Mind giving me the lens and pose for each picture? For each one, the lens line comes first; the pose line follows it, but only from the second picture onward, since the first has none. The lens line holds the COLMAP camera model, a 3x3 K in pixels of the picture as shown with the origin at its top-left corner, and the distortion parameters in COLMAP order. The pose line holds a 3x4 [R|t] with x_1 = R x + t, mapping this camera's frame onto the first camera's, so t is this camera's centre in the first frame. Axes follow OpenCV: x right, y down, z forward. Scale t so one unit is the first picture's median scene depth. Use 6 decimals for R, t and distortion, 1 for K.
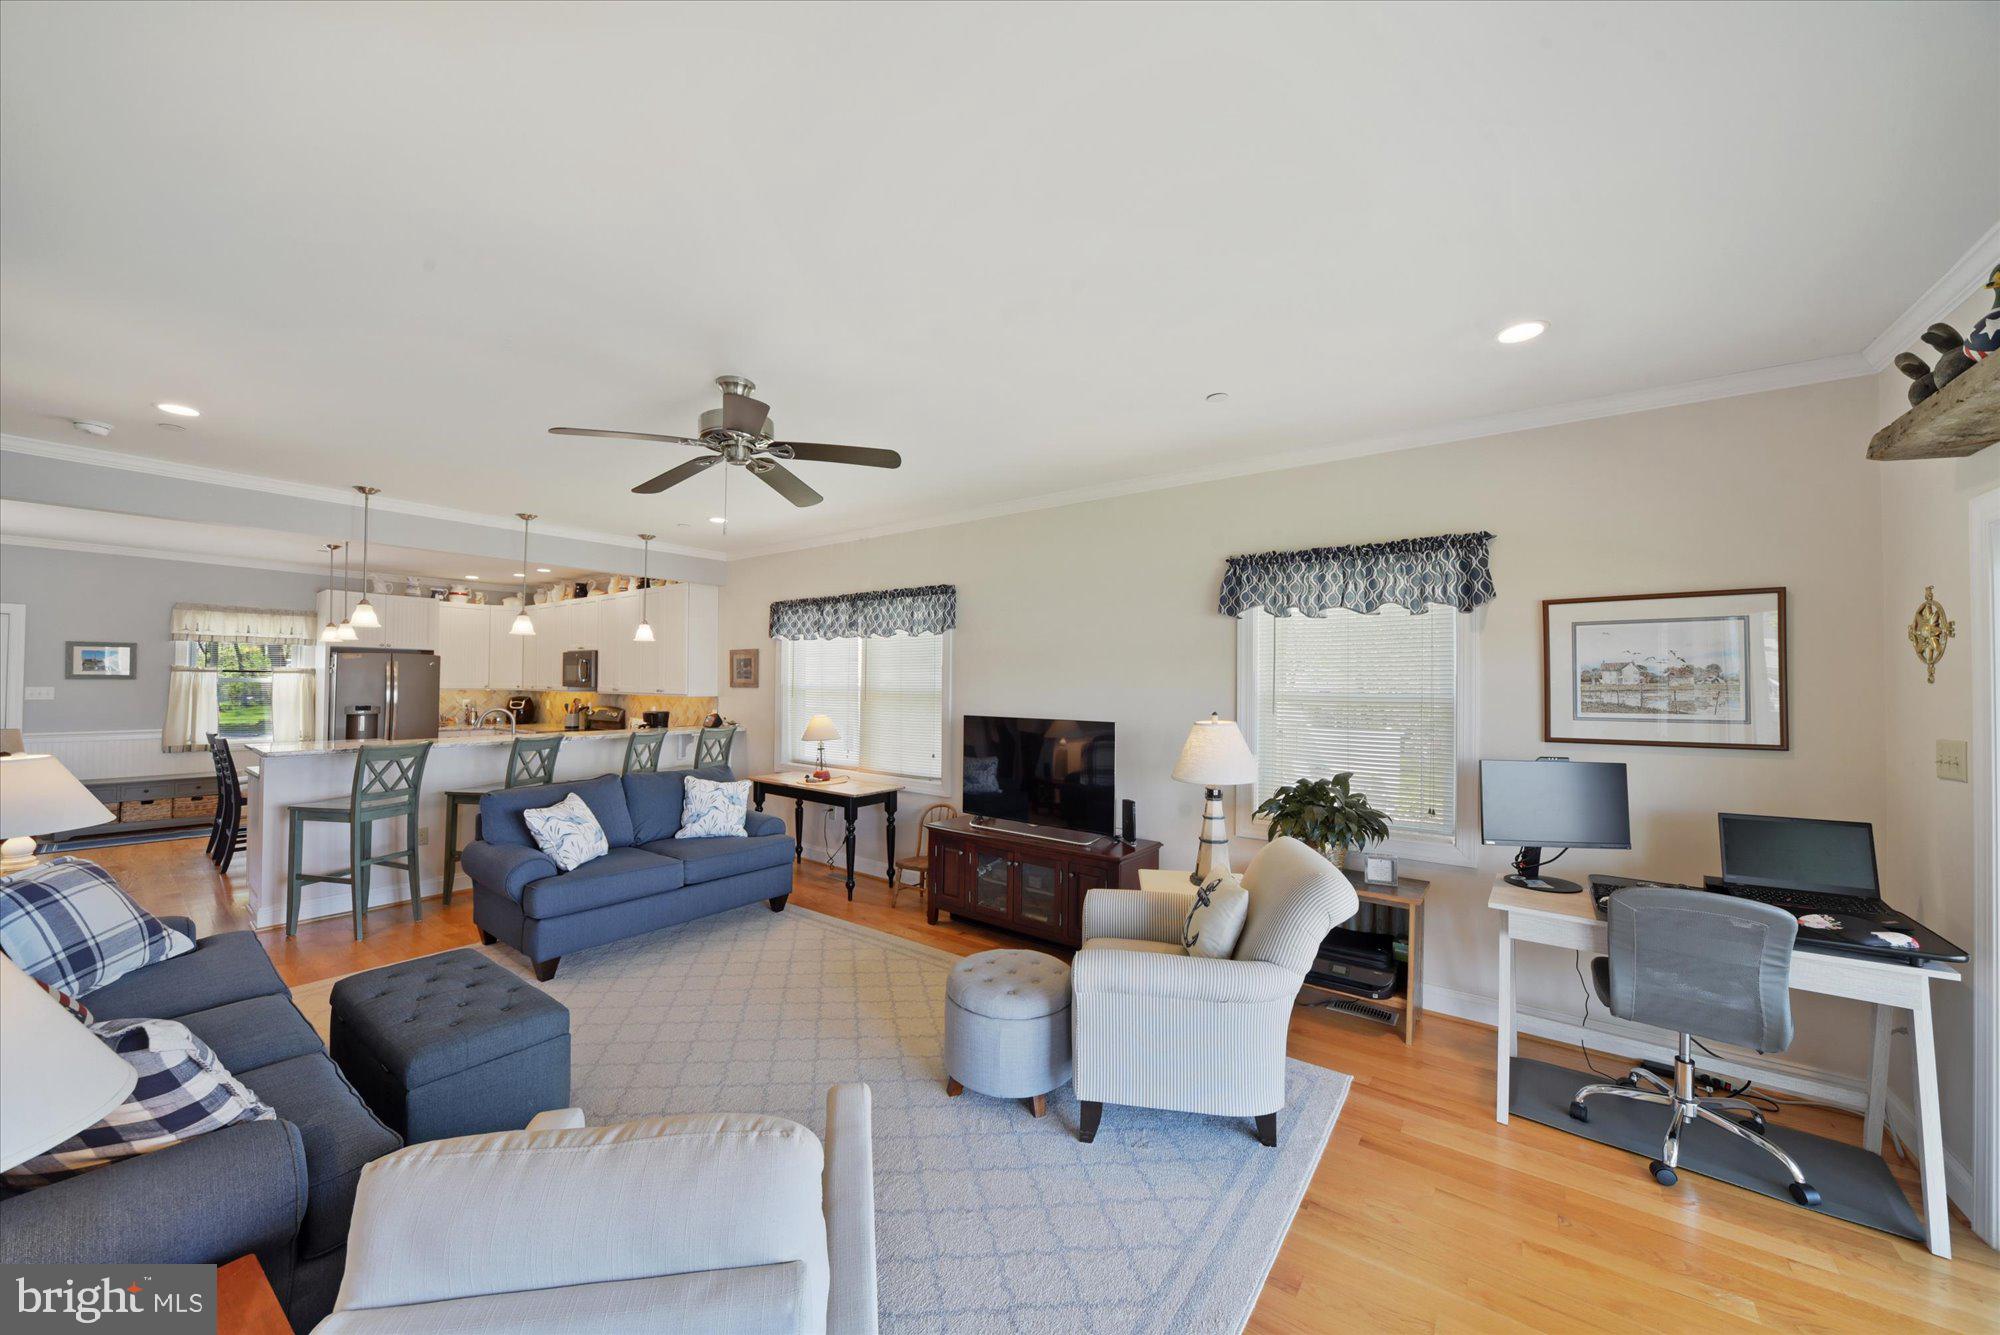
lens RADIAL K [[738.8, 0, 985.6], [0, 738.8, 664.0], [0, 0, 1]] dist [-0.000202, -0.000329]
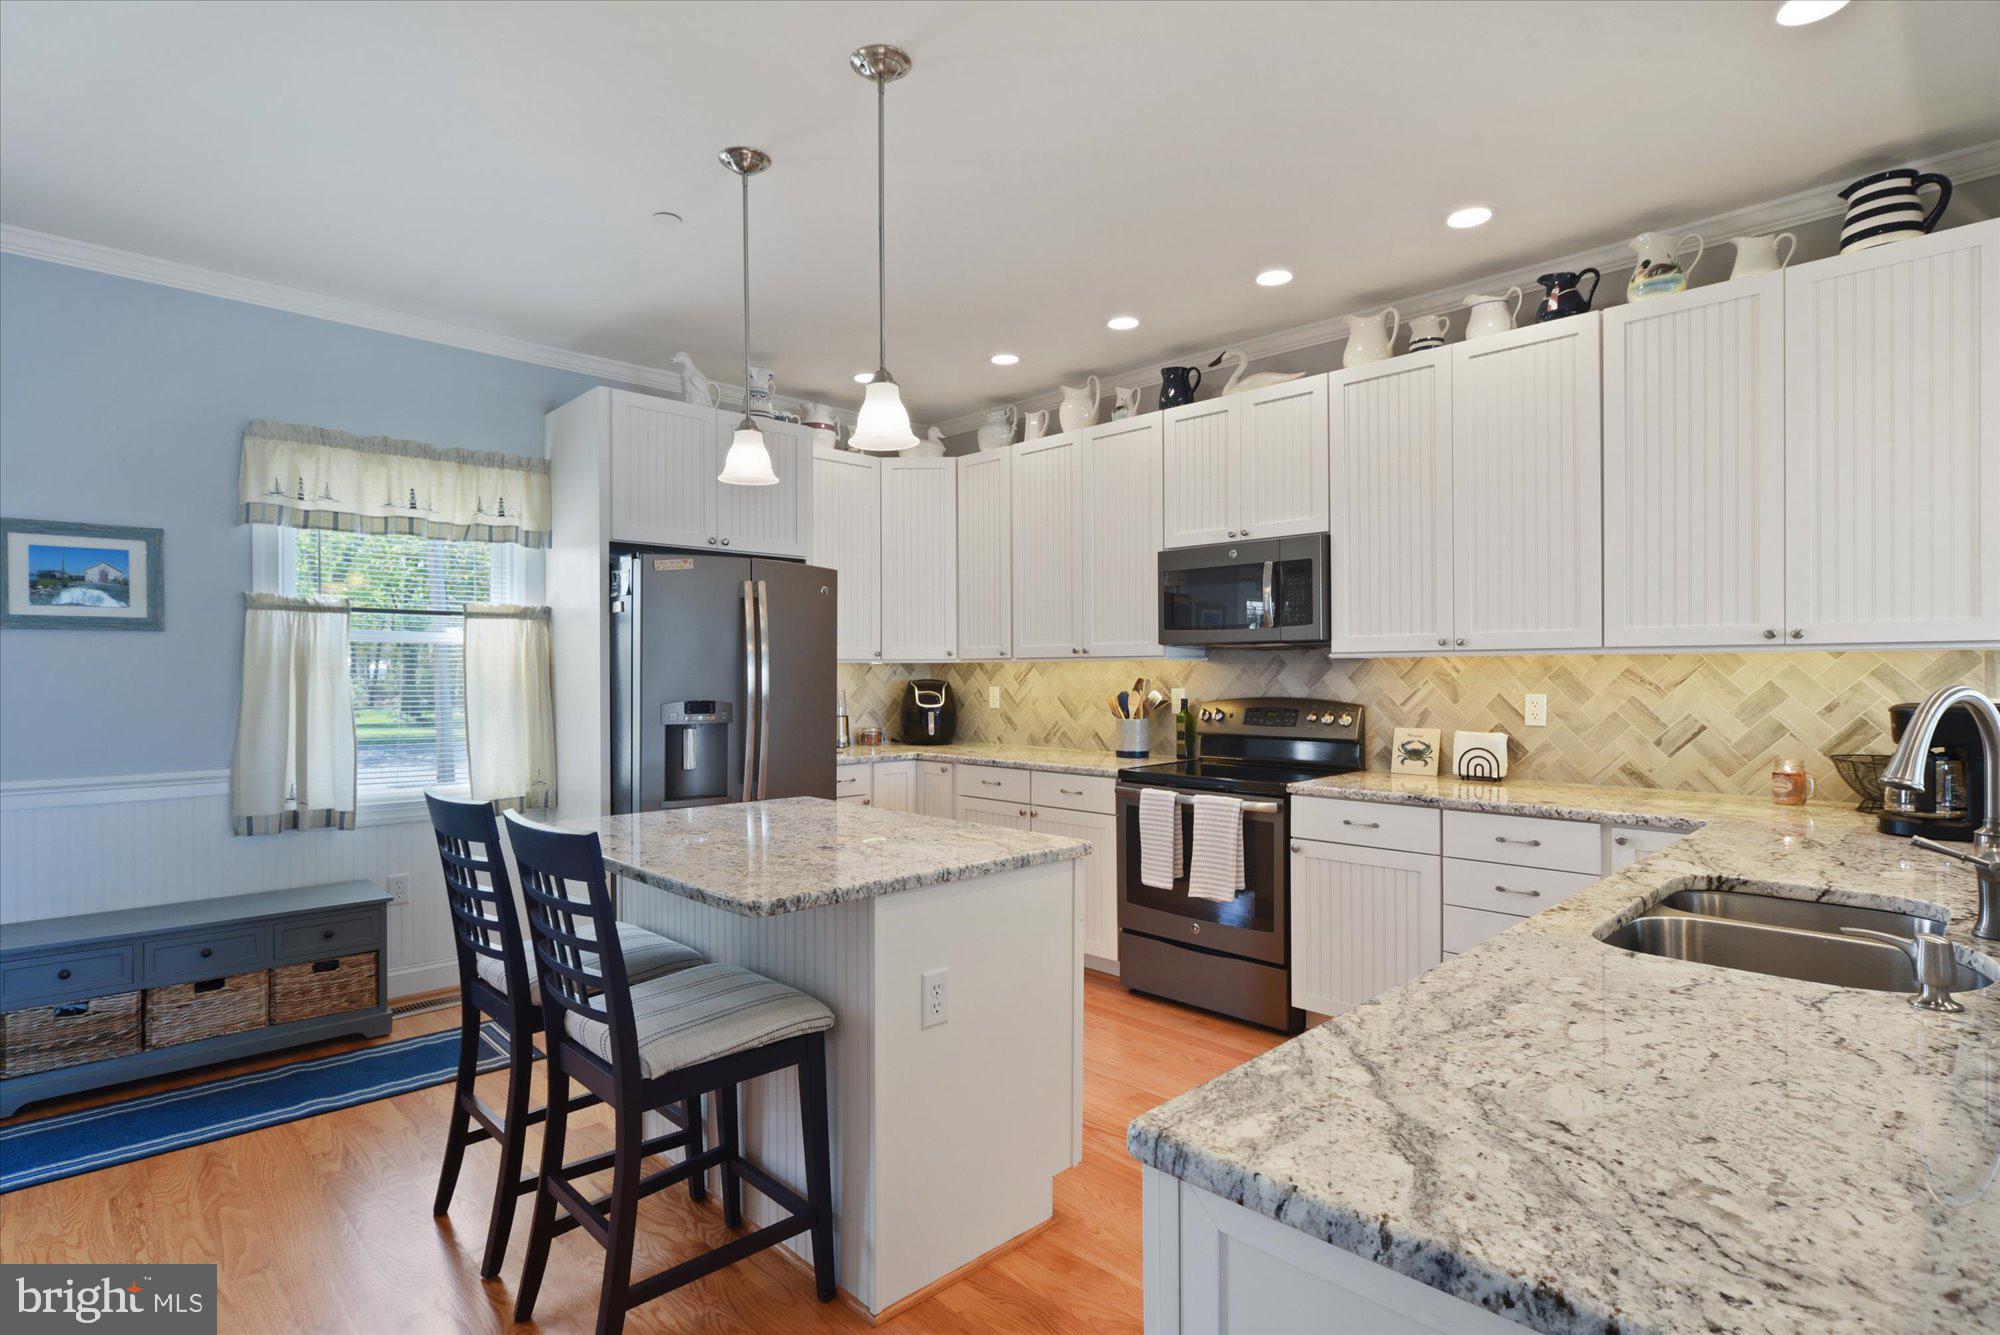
lens RADIAL K [[994.3, 0, 955.8], [0, 994.3, 670.3], [0, 0, 1]] dist [-0.002610, 0.000391]
pose [[0.991858, -0.015291, -0.126428, -0.695046], [0.017847, 0.999658, 0.019105, 0.036214], [0.126093, -0.021206, 0.991792, 0.559774]]
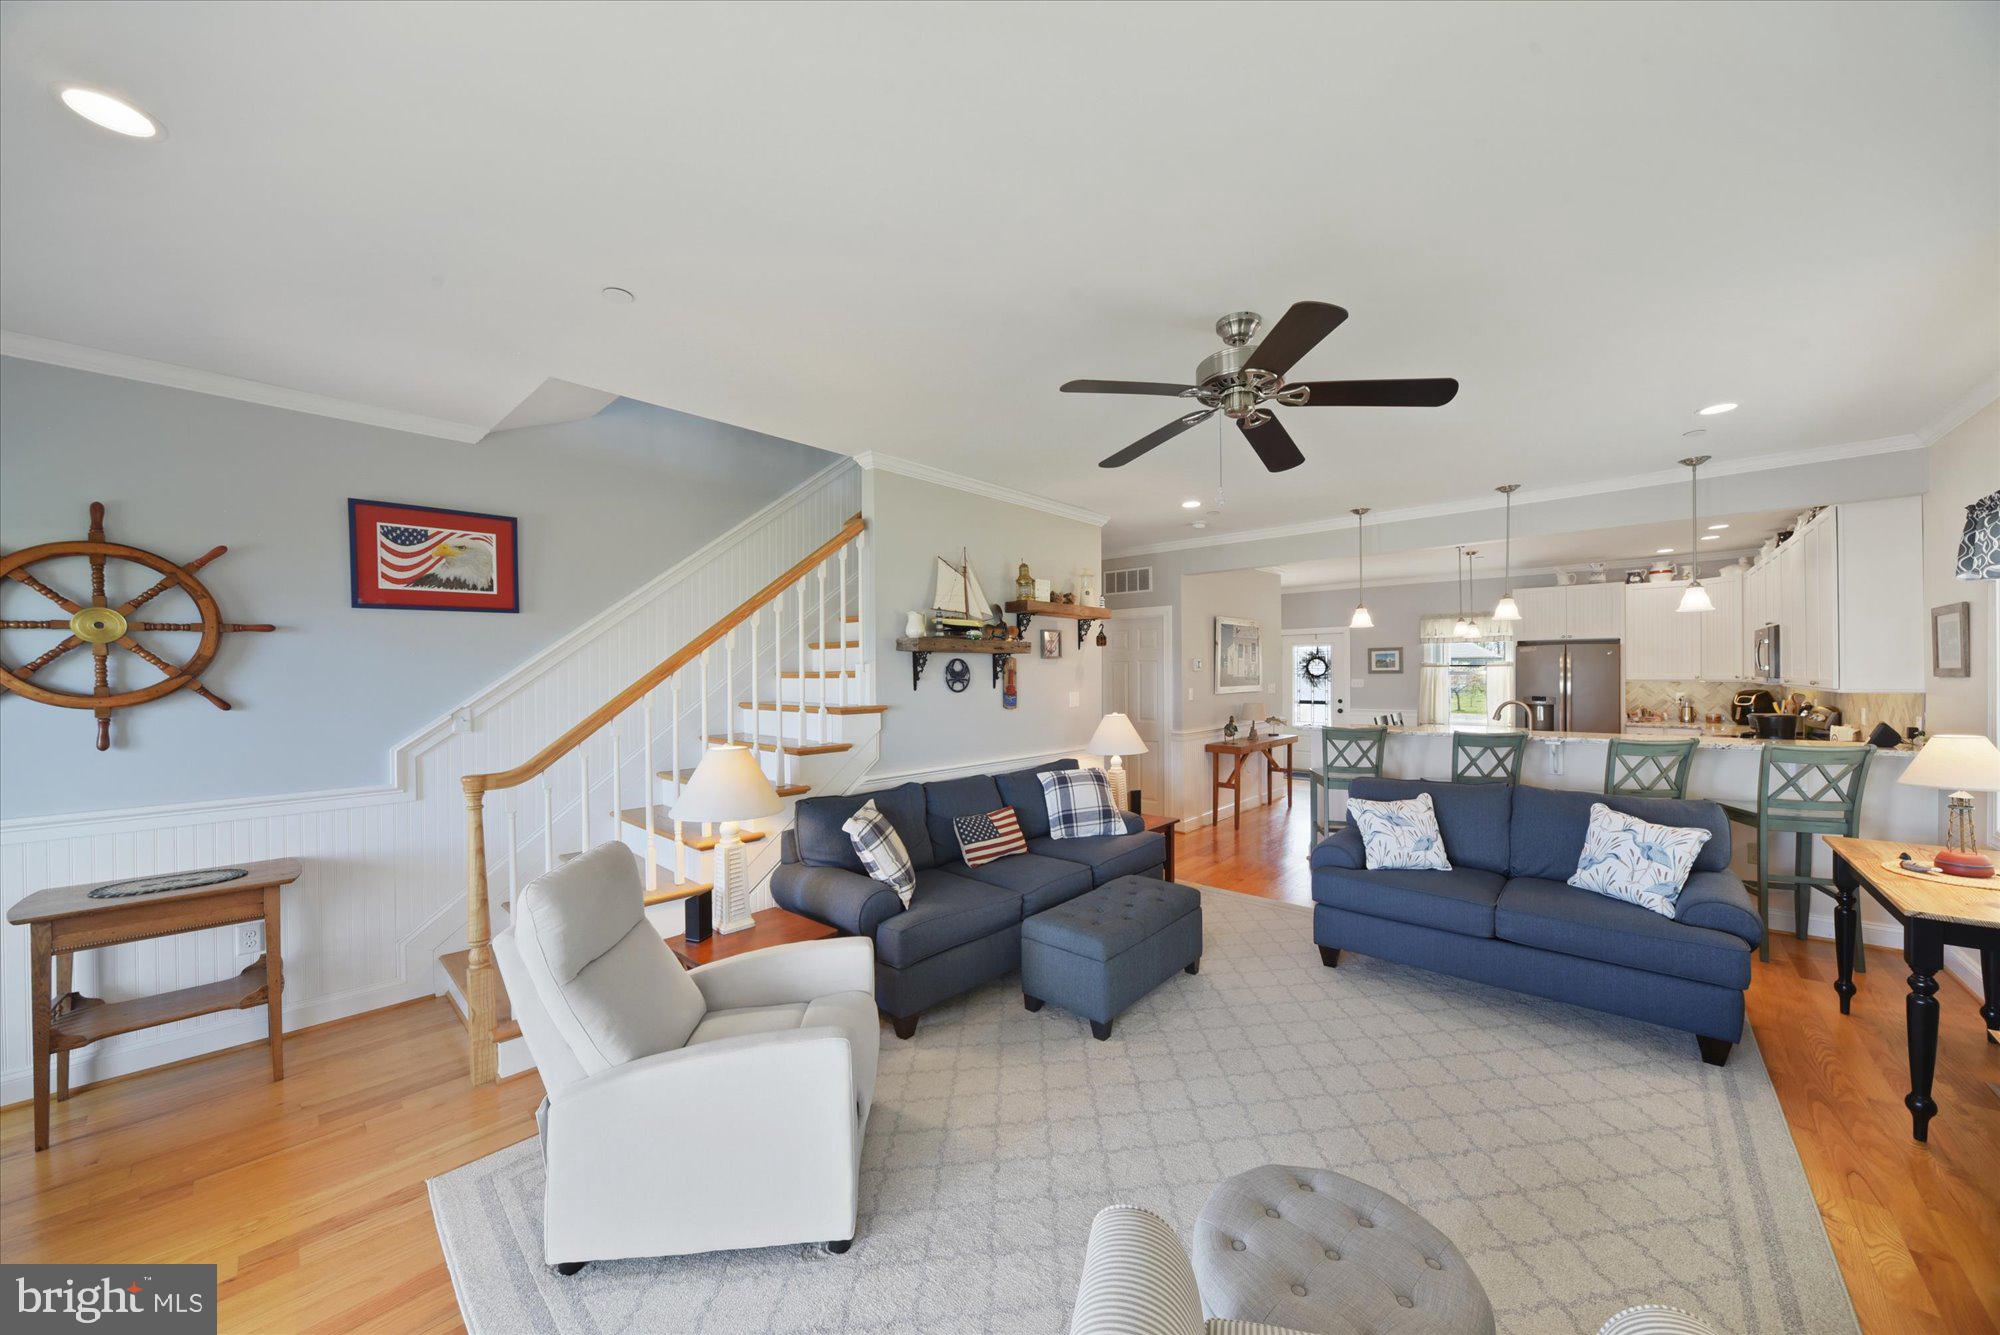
lens RADIAL K [[706.8, 0, 999.6], [0, 706.8, 668.1], [0, 0, 1]] dist [0.001270, 0.000043]
pose [[-0.083082, -0.017400, -0.996391, 0.224497], [0.031350, 0.999307, -0.020065, 0.013455], [0.996049, -0.032904, -0.082479, 0.347857]]
